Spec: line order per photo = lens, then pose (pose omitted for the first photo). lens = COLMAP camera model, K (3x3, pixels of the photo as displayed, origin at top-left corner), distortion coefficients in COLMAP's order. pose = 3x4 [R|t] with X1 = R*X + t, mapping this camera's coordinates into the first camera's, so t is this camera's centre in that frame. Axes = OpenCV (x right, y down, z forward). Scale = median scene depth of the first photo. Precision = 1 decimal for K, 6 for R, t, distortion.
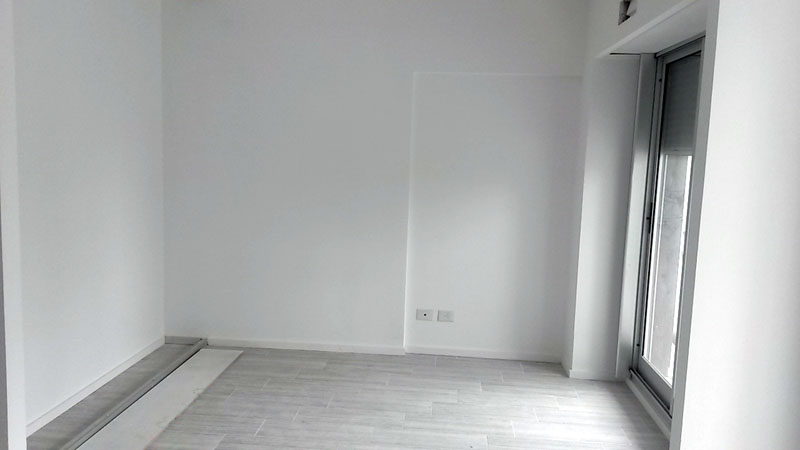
lens RADIAL K [[646.9, 0, 407.4], [0, 646.9, 225.7], [0, 0, 1]] dist [0.086751, -0.144520]
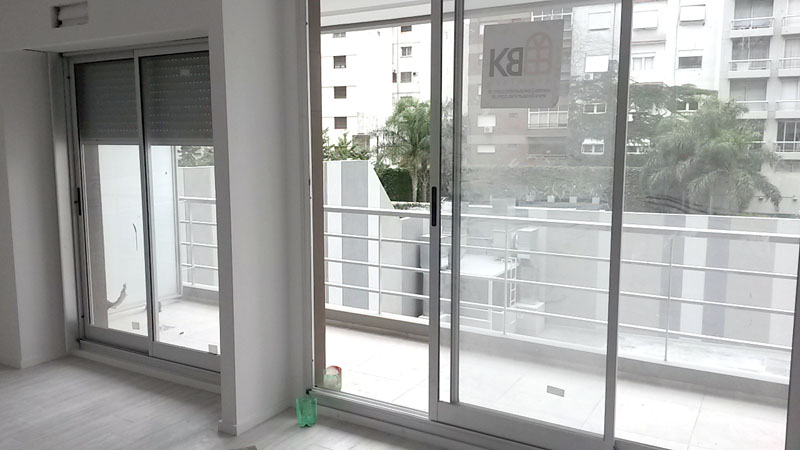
lens RADIAL K [[646.9, 0, 387.6], [0, 646.9, 223.6], [0, 0, 1]] dist [0.086751, -0.144520]
pose [[0.453924, -0.154247, 0.877588, -0.332590], [0.129003, 0.985902, 0.106559, -0.022470], [-0.881652, 0.064842, 0.467423, 0.011861]]
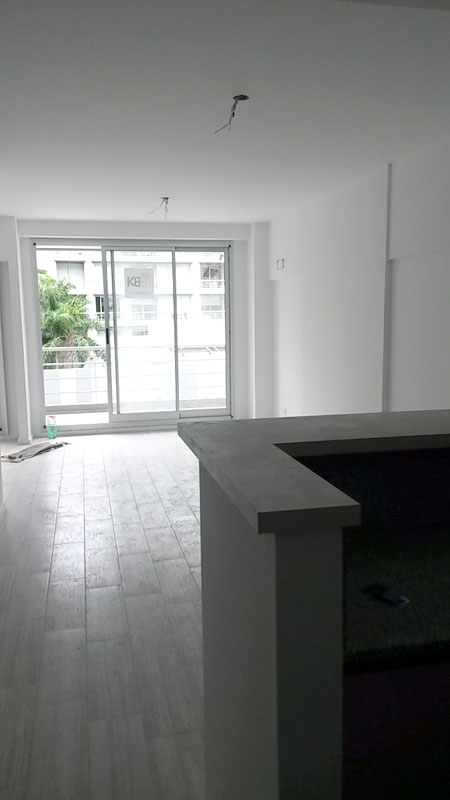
lens RADIAL K [[646.9, 0, 243.5], [0, 646.9, 404.9], [0, 0, 1]] dist [0.086751, -0.144520]
pose [[-0.307841, -0.175487, 0.935114, -1.588268], [0.116448, 0.968504, 0.220089, -0.132947], [-0.944285, 0.176645, -0.277710, 0.499691]]
